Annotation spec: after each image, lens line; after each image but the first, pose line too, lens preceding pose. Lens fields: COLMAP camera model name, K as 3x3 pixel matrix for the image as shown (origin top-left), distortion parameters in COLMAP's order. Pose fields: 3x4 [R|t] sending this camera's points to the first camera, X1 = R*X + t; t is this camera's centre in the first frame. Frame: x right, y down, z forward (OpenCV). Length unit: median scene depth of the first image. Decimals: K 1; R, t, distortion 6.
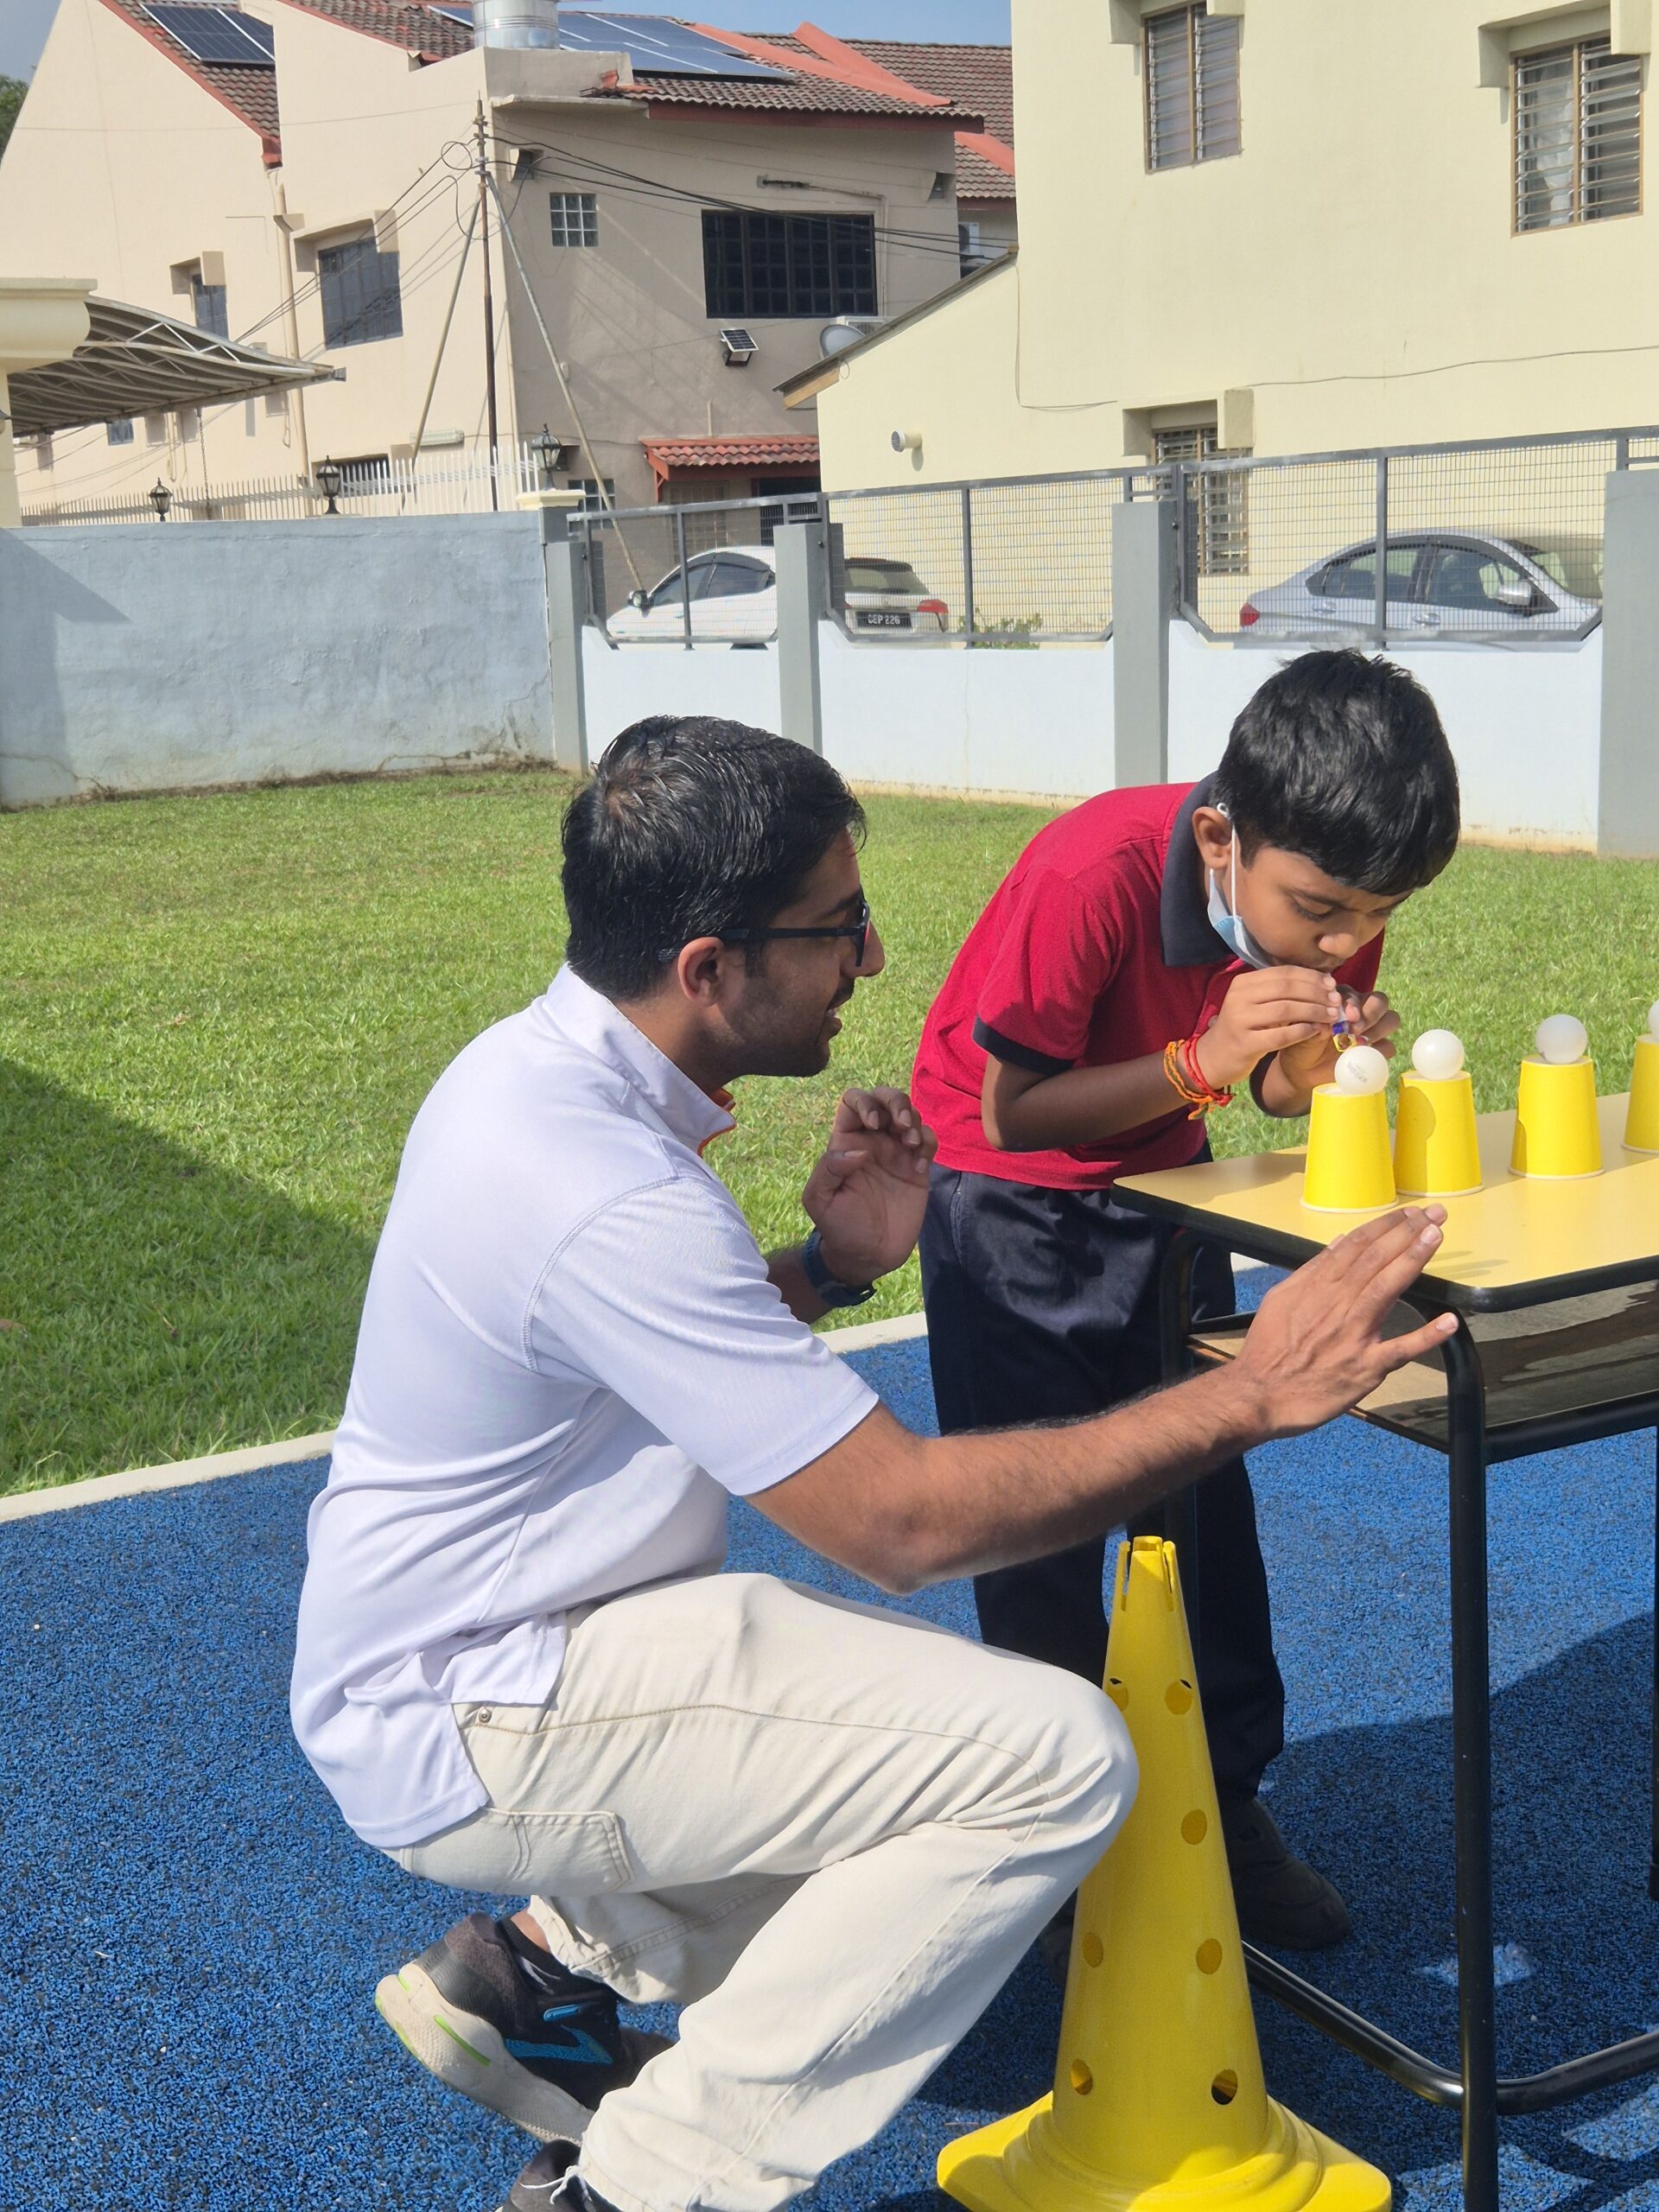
lens RADIAL K [[2266.1, 0, 843.1], [0, 2266.1, 1073.3], [0, 0, 1]] dist [0.058017, -0.024730]
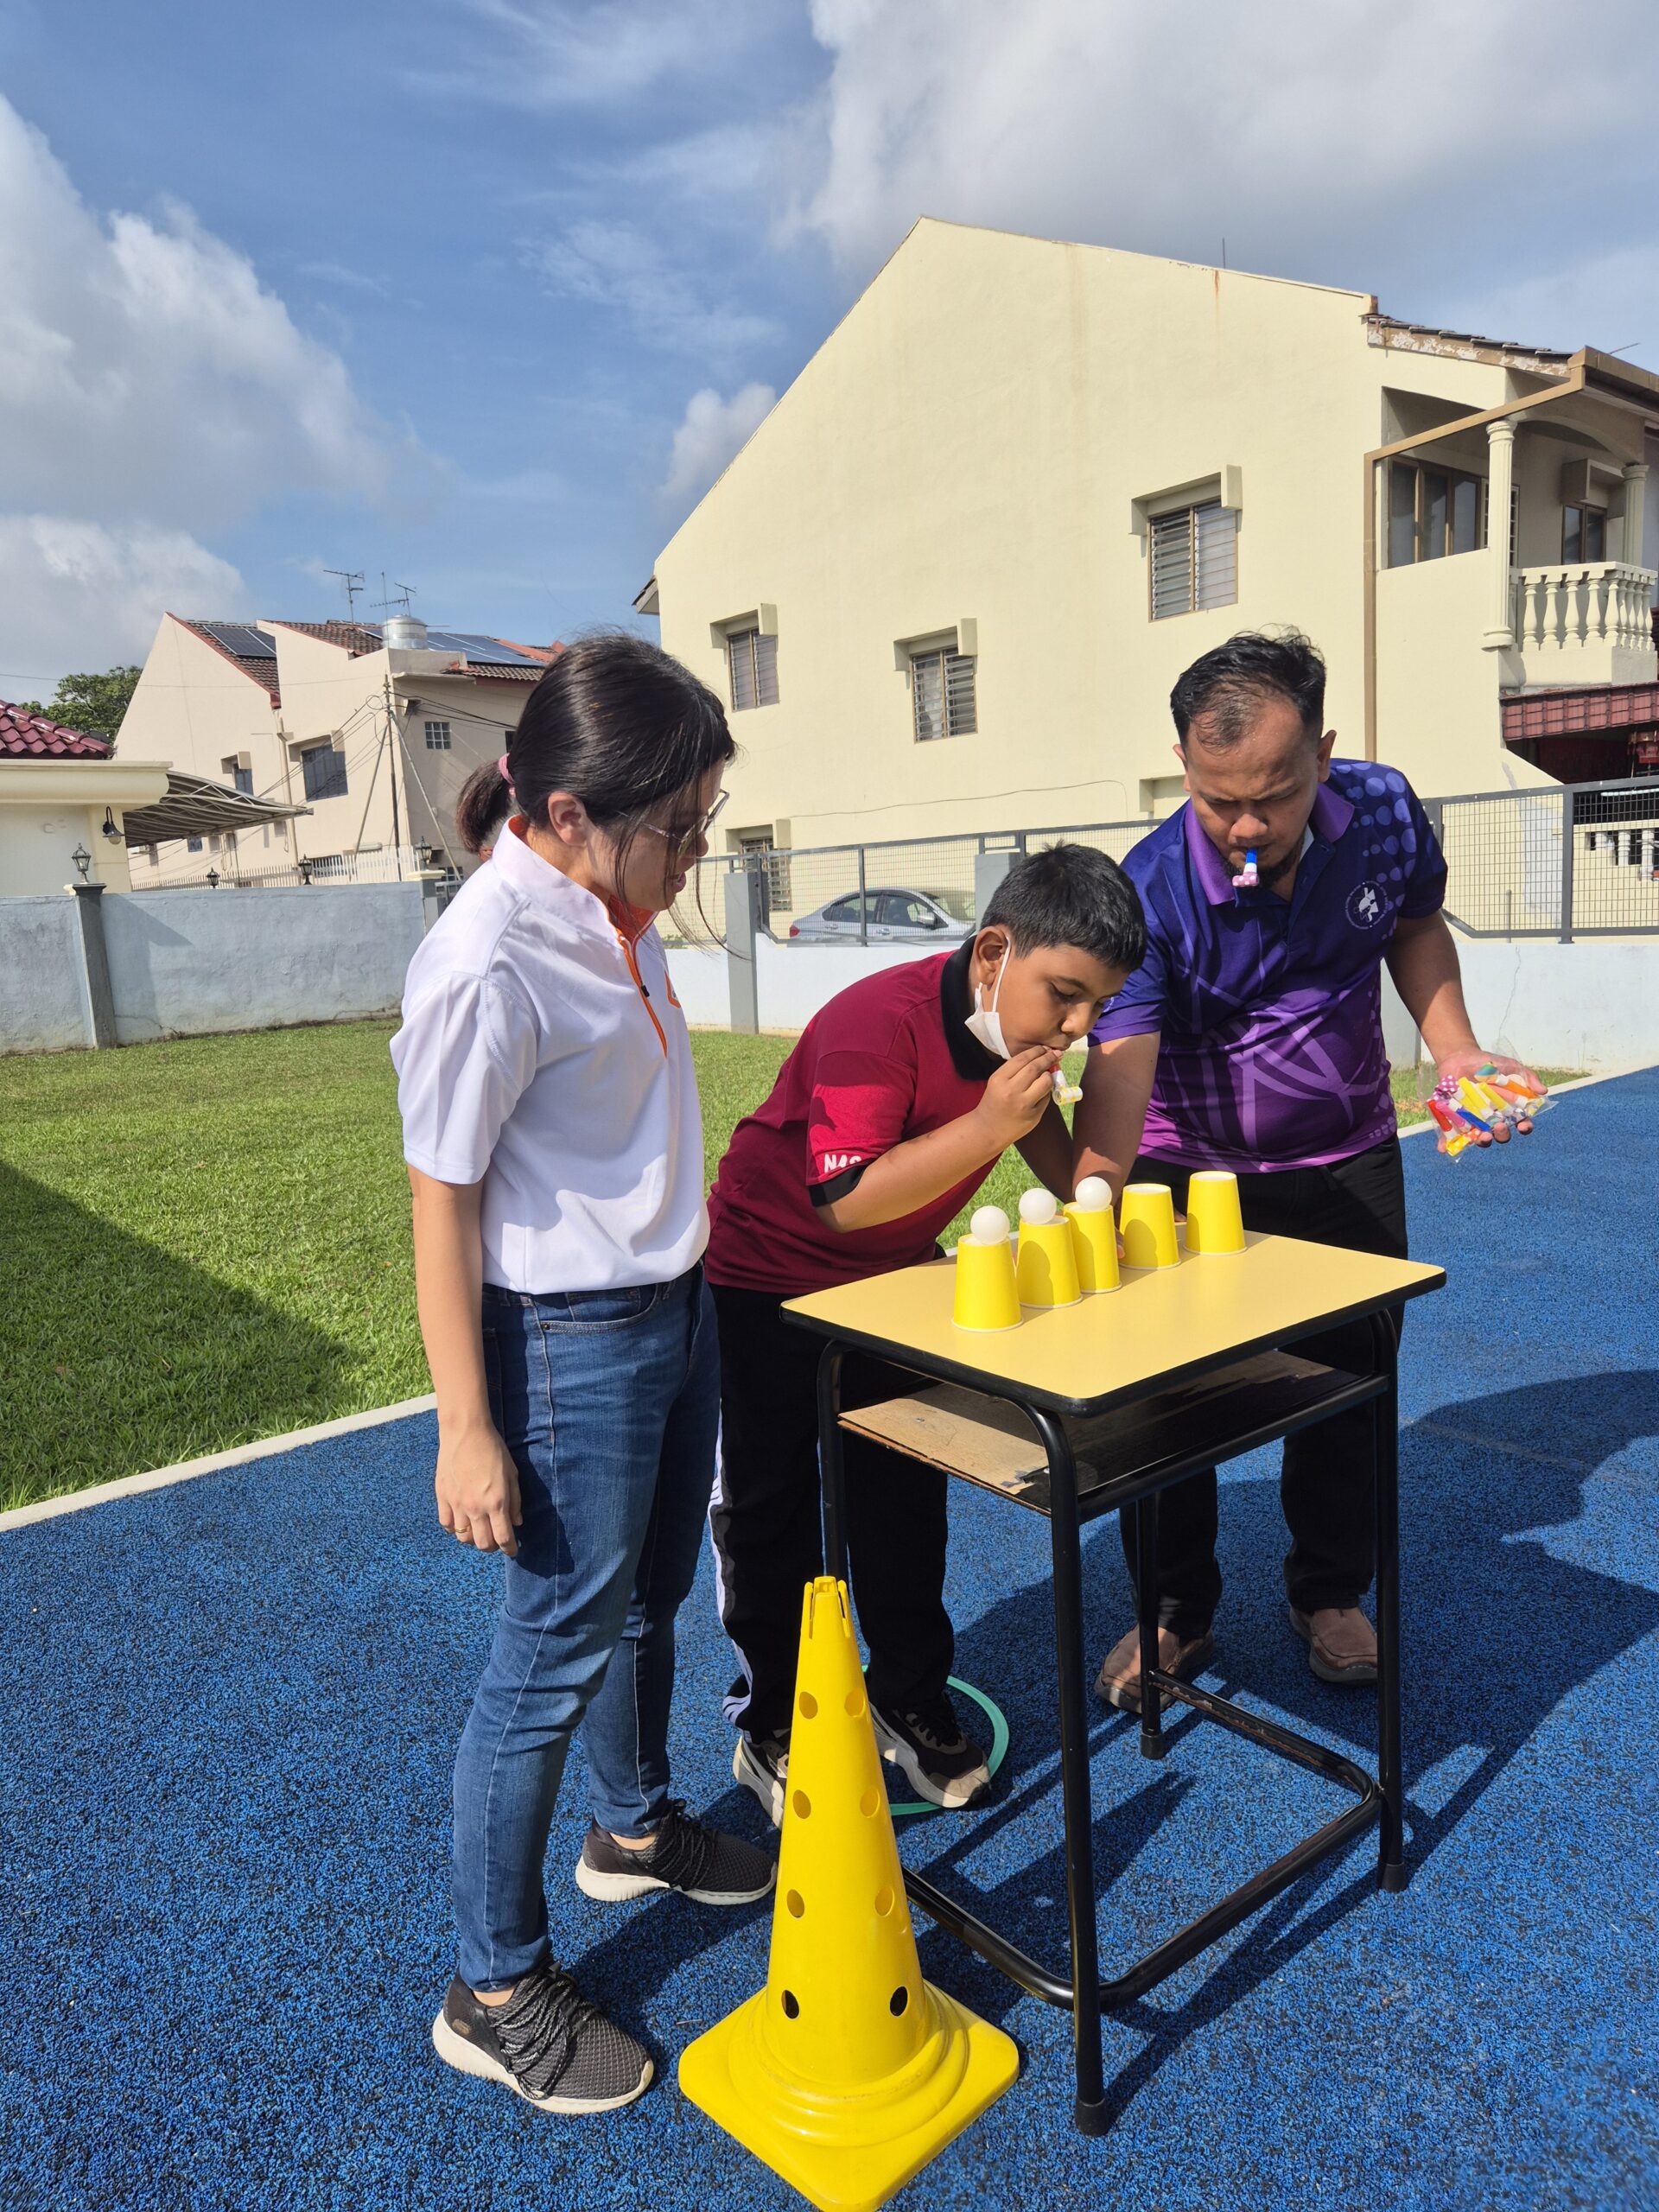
lens RADIAL K [[1900.6, 0, 829.5], [0, 1900.6, 1106.0], [0, 0, 1]] dist [0.081210, -0.132281]
pose [[0.990125, -0.029080, 0.137141, -0.019512], [0.040308, 0.995994, -0.079816, 0.078124], [-0.134271, 0.084555, 0.987331, -0.587776]]
